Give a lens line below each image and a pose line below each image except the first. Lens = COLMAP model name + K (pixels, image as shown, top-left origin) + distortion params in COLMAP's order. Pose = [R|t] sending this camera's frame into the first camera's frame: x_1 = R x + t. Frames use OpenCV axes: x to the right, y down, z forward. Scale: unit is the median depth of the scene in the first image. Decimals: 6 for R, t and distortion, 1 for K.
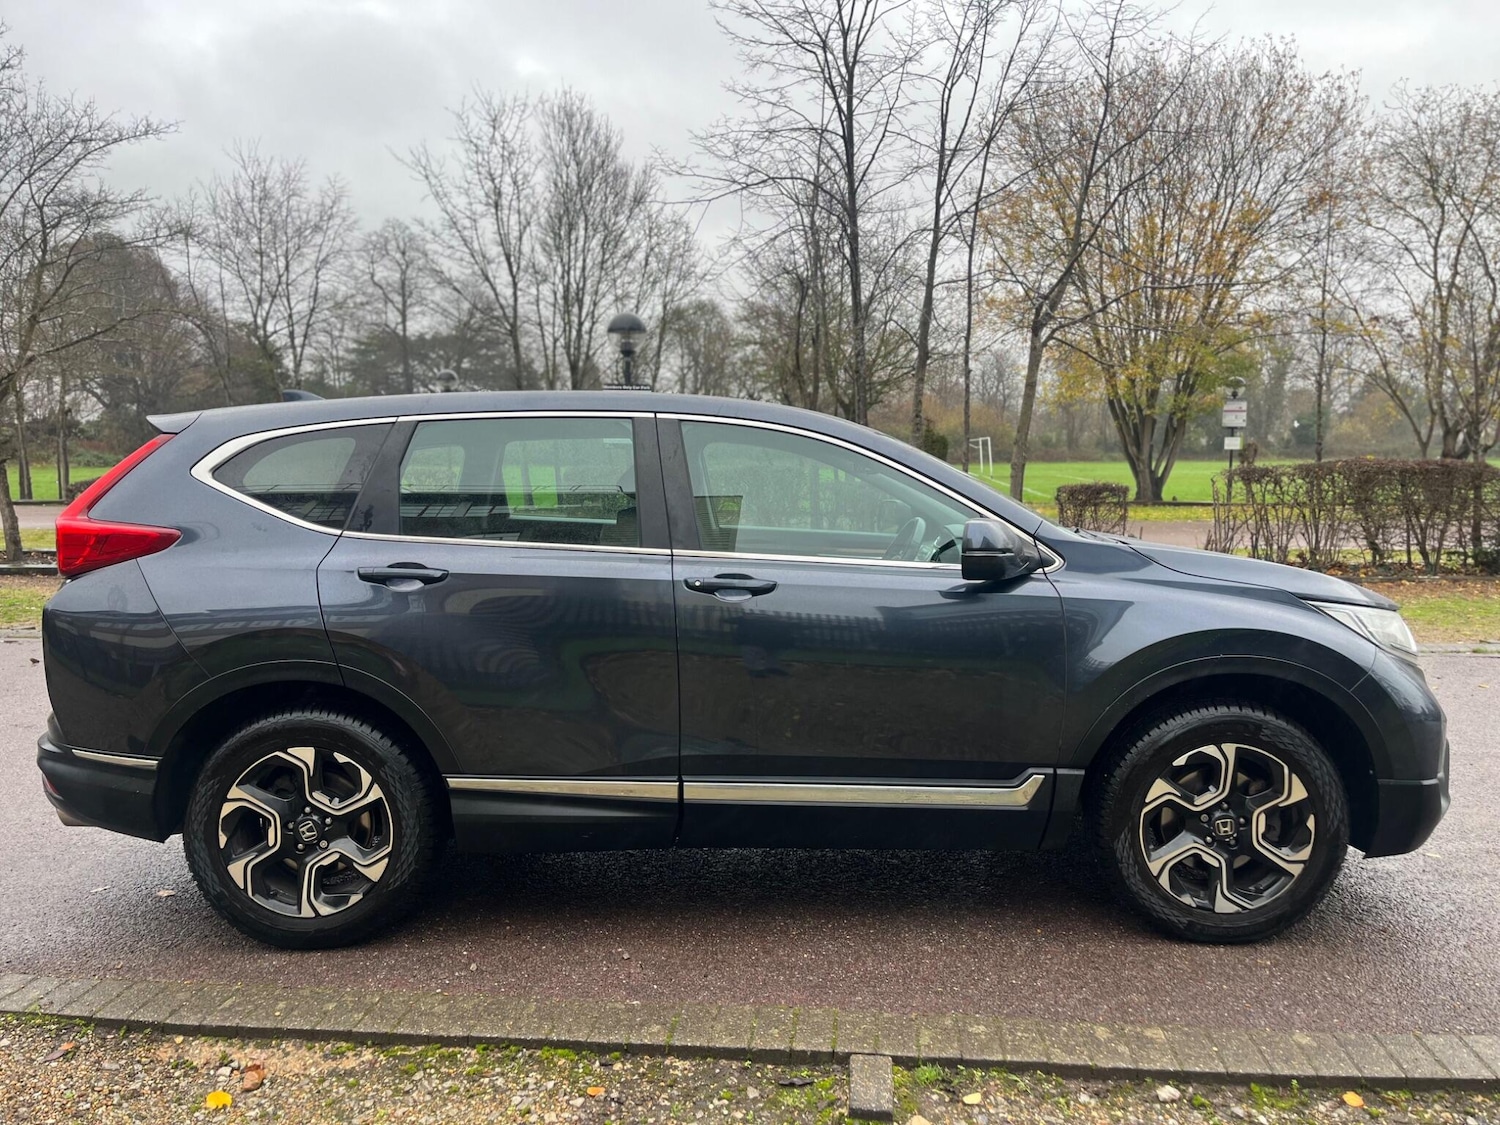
lens RADIAL K [[1043.6, 0, 747.4], [0, 1043.6, 569.1], [0, 0, 1]] dist [0.079246, -0.102259]
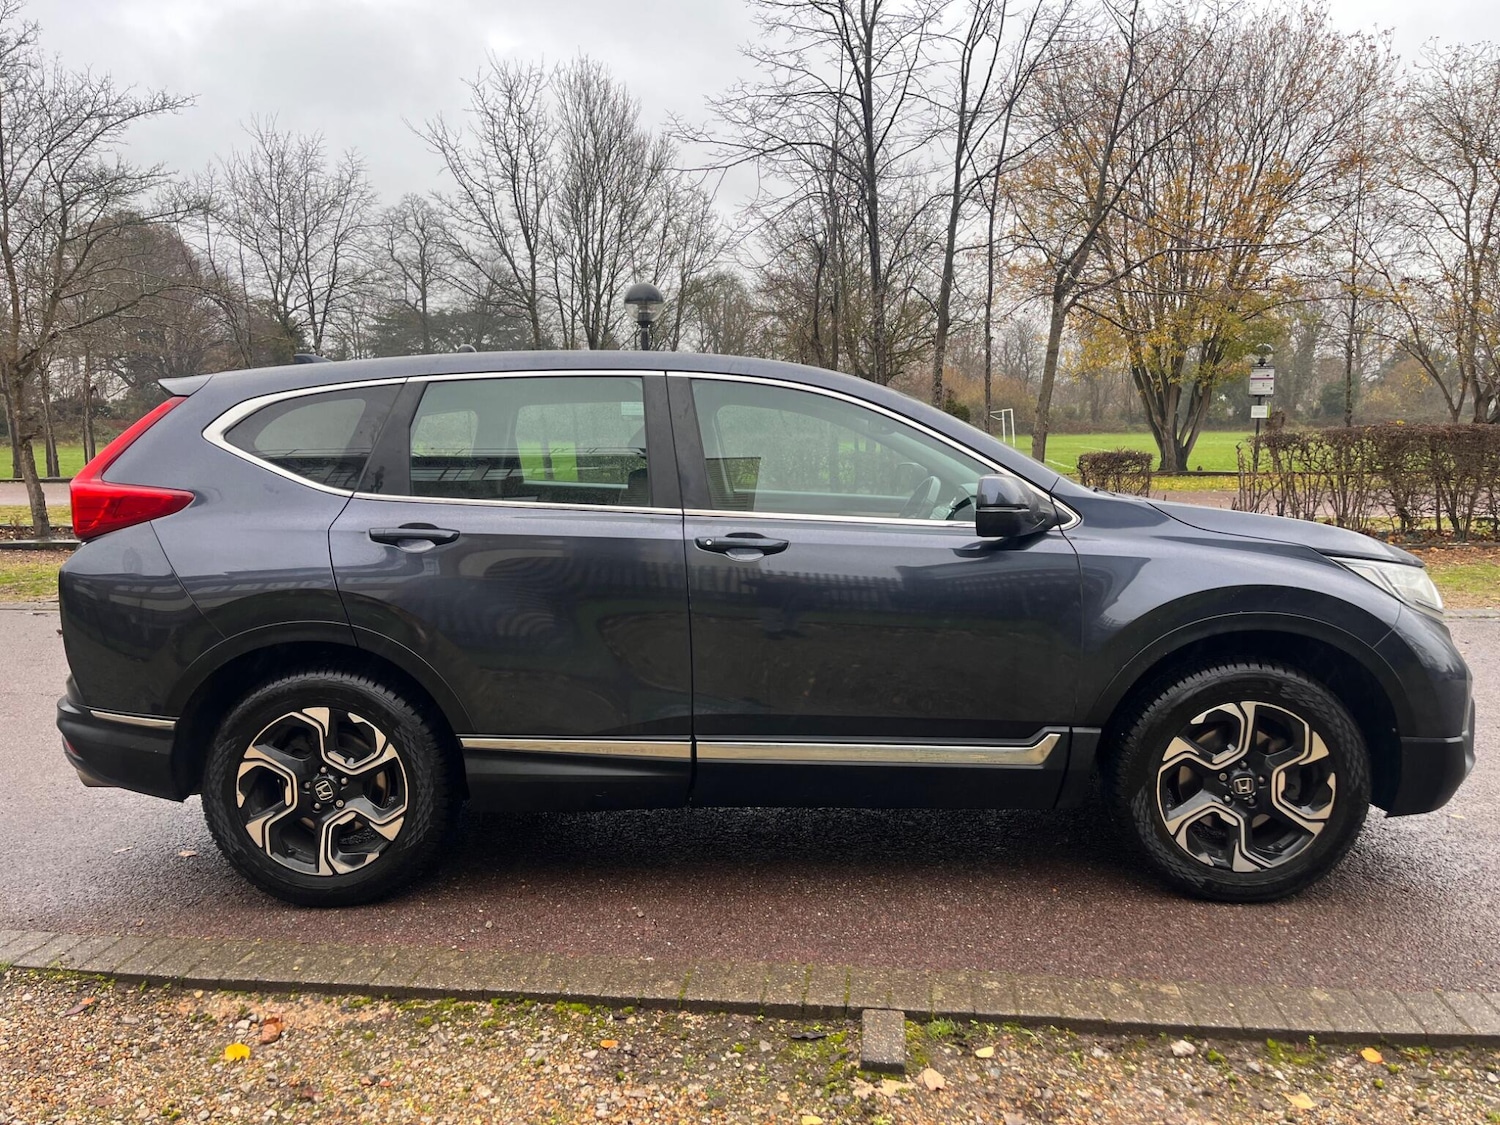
lens RADIAL K [[1043.6, 0, 747.4], [0, 1043.6, 569.1], [0, 0, 1]] dist [0.079246, -0.102259]
pose [[0.999781, -0.005537, -0.020191, 0.006220], [0.006030, 0.999683, 0.024461, 0.010408], [0.020049, -0.024577, 0.999497, 0.005312]]
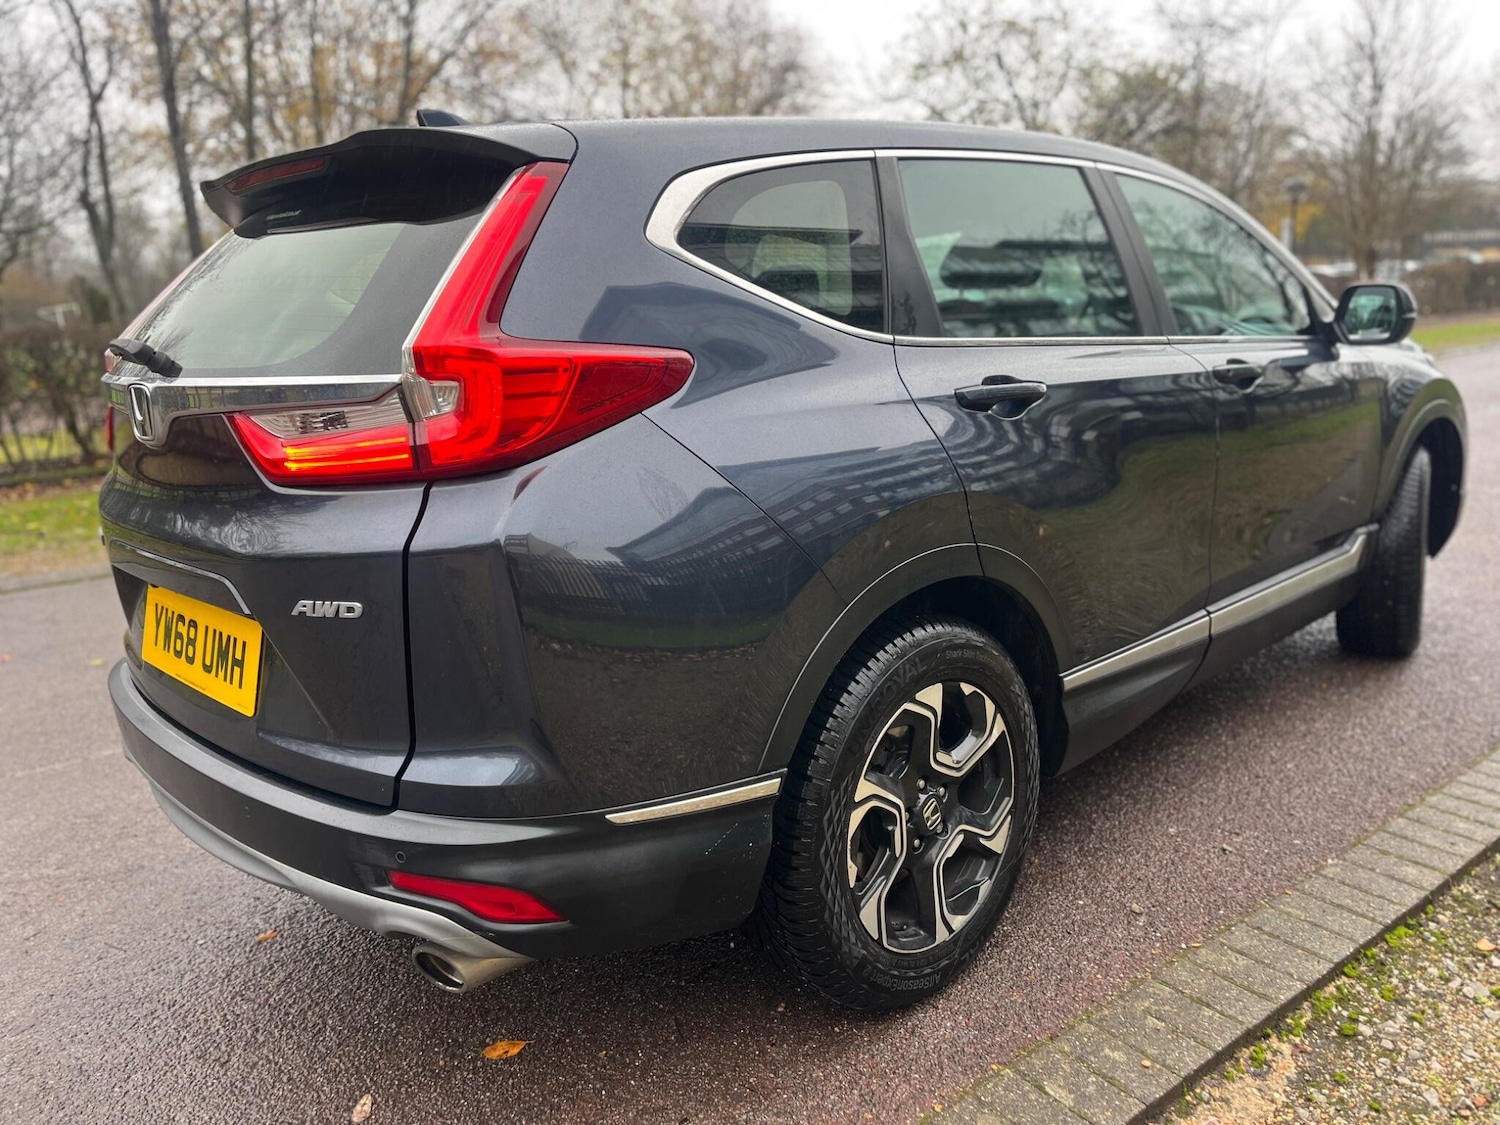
lens RADIAL K [[1044.9, 0, 743.7], [0, 1044.9, 565.9], [0, 0, 1]] dist [0.077367, -0.099950]
pose [[0.759909, -0.186055, 0.622834, -0.614209], [0.119361, 0.981809, 0.147659, -0.003286], [-0.638977, -0.037865, 0.768293, 0.421601]]
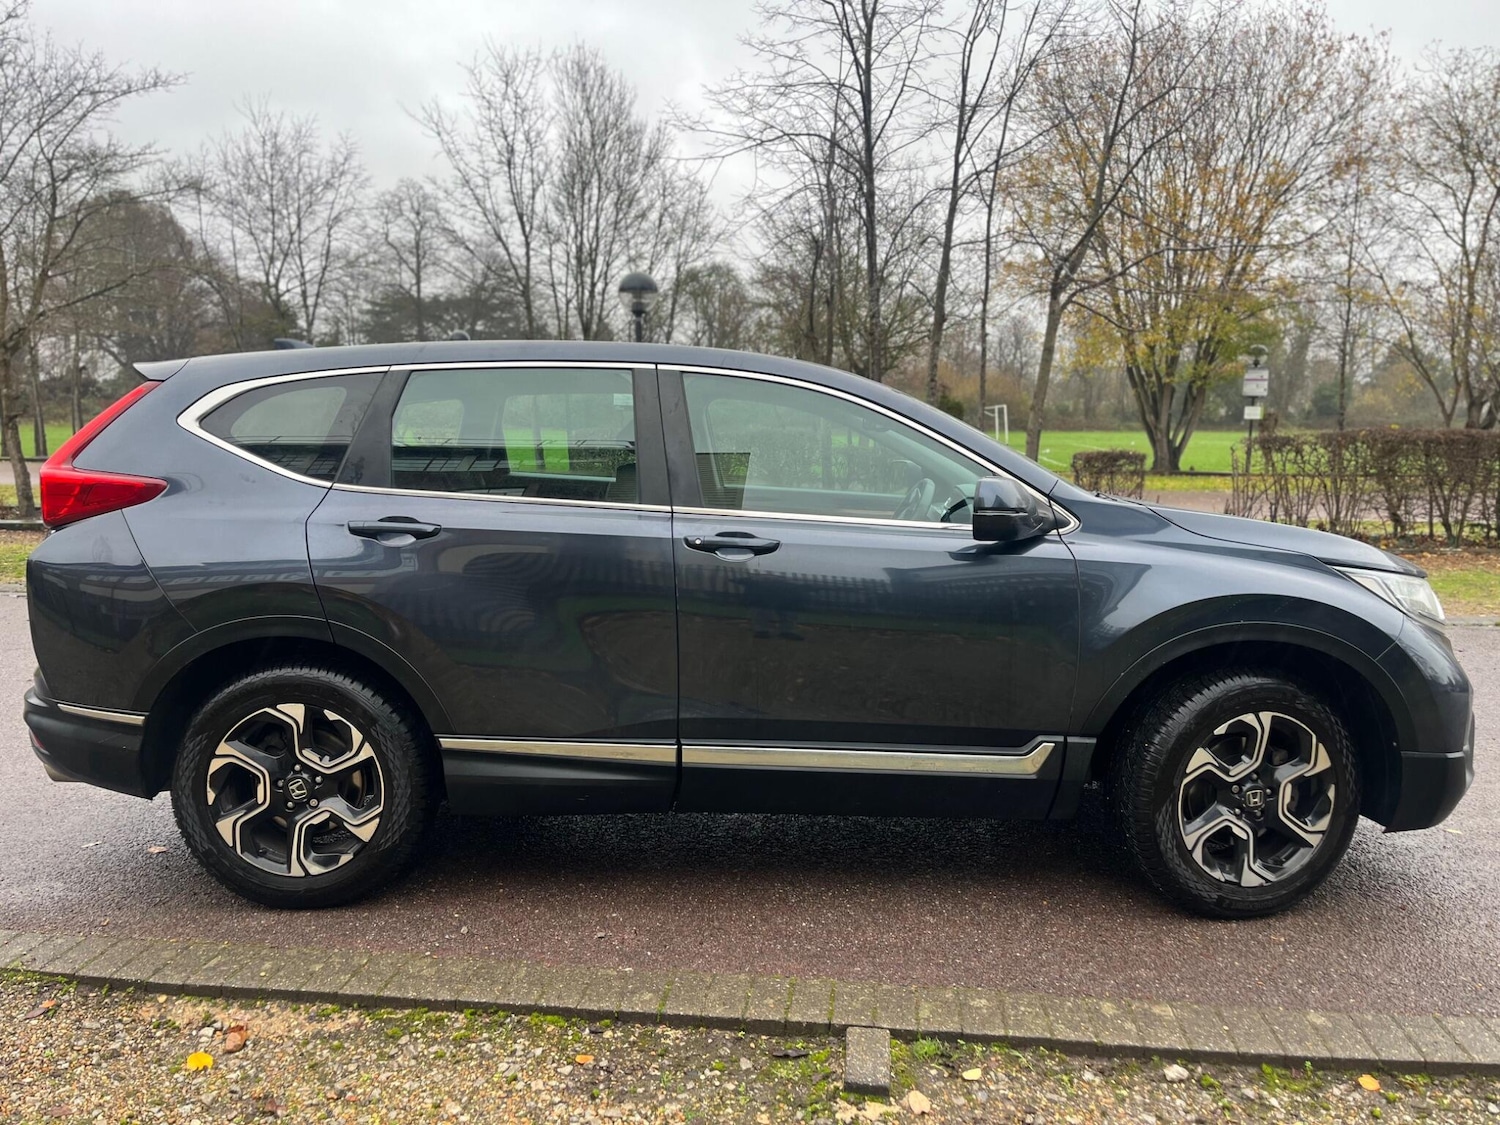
lens RADIAL K [[1044.9, 0, 743.7], [0, 1044.9, 565.9], [0, 0, 1]] dist [0.077367, -0.099950]
pose [[0.999821, 0.012014, -0.014612, 0.006783], [-0.011581, 0.999503, 0.029334, 0.005355], [0.014957, -0.029160, 0.999463, 0.023754]]
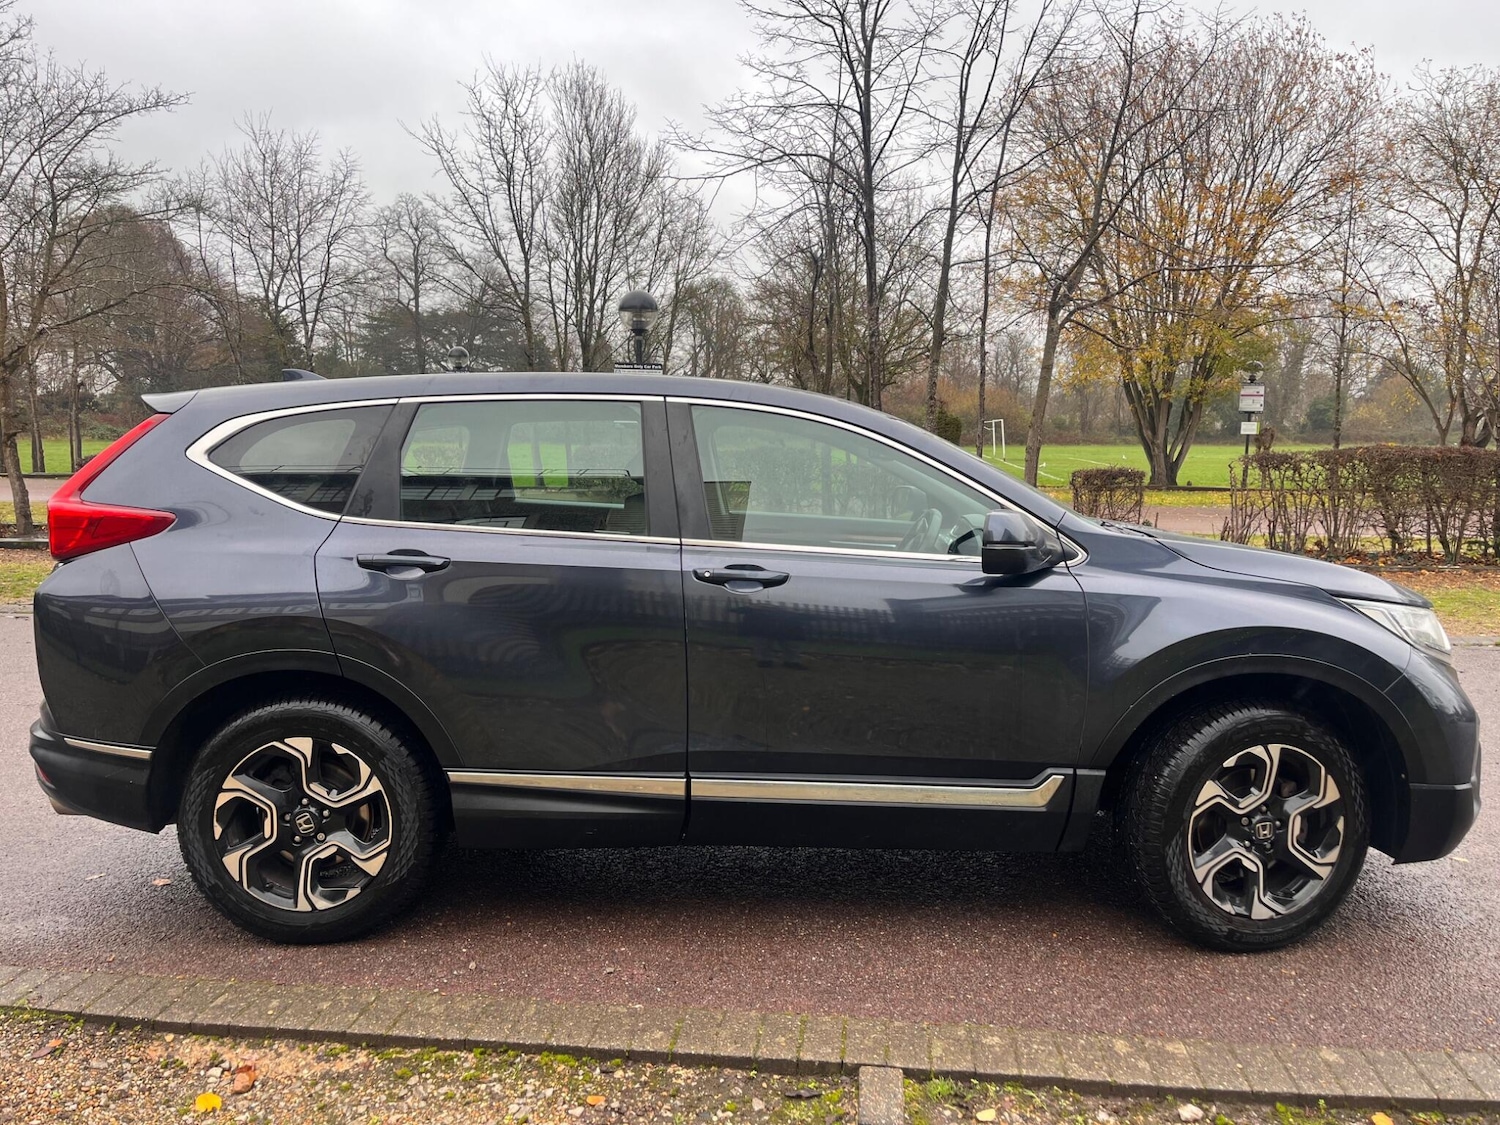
lens RADIAL K [[1044.5, 0, 746.3], [0, 1044.5, 566.3], [0, 0, 1]] dist [0.079560, -0.102755]
pose [[0.999884, 0.011103, -0.010396, -0.000638], [-0.010933, 0.999807, 0.016319, -0.006609], [0.010575, -0.016203, 0.999813, 0.023482]]
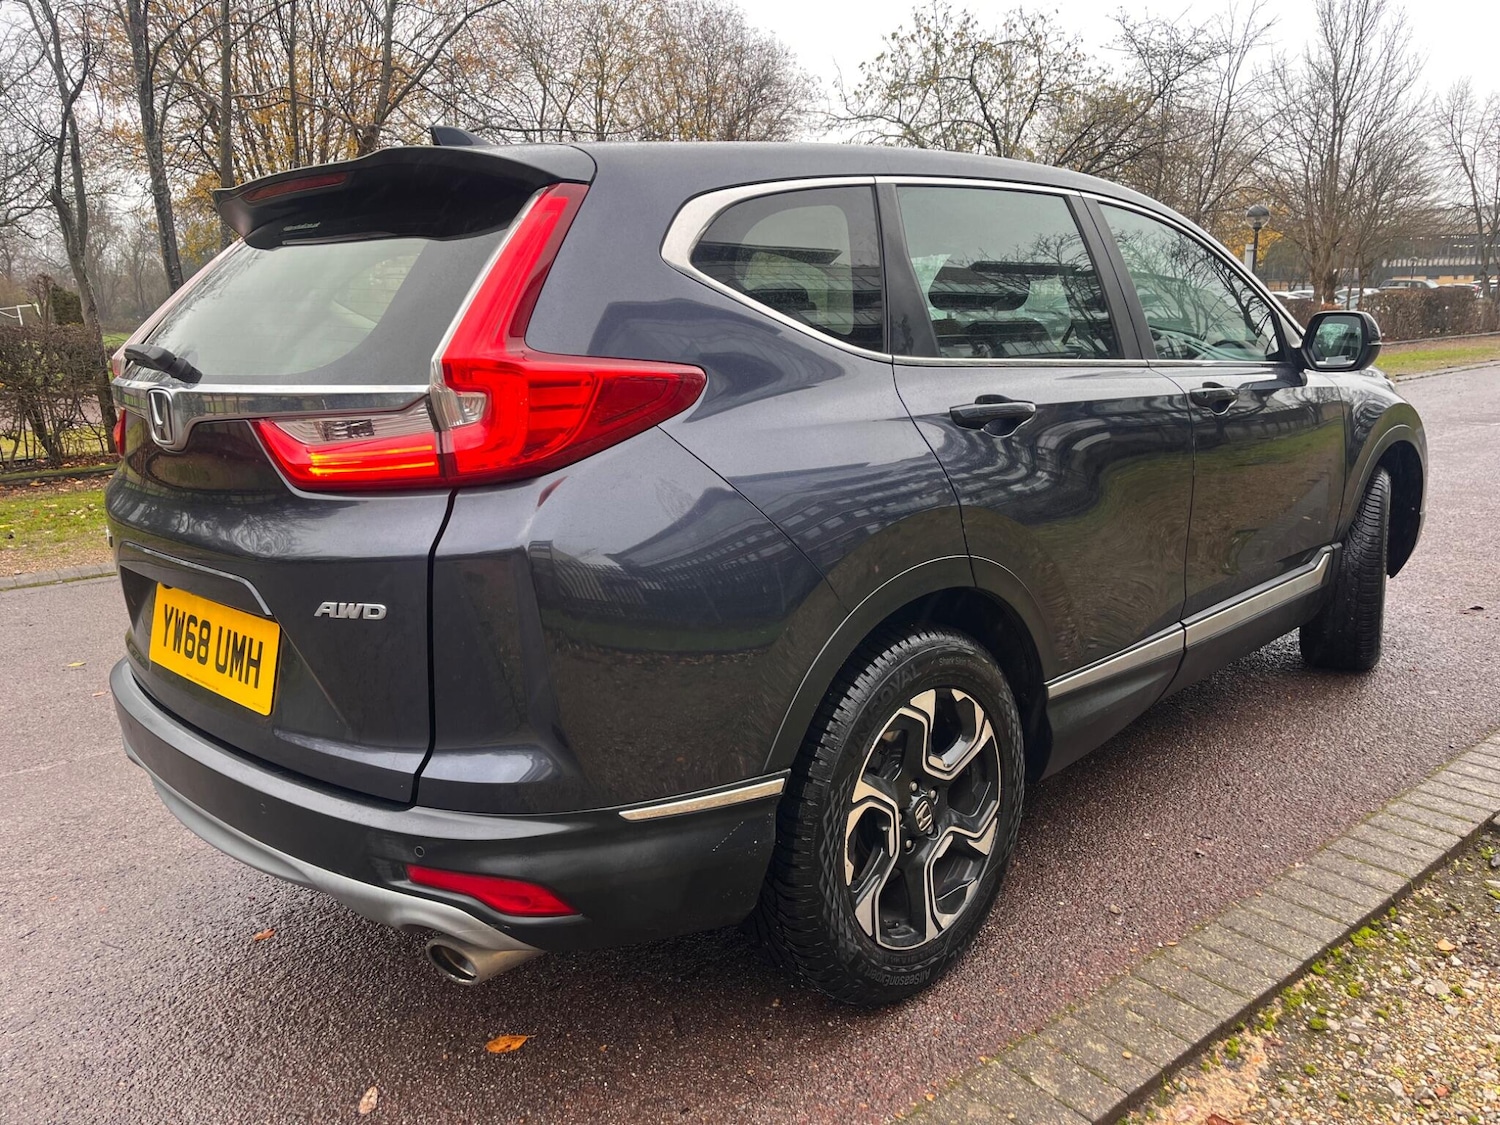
lens RADIAL K [[1044.9, 0, 743.7], [0, 1044.9, 565.9], [0, 0, 1]] dist [0.077367, -0.099950]
pose [[0.742404, -0.169953, 0.648037, -0.635407], [0.102586, 0.984719, 0.140726, -0.006116], [-0.662052, -0.037996, 0.748494, 0.419303]]
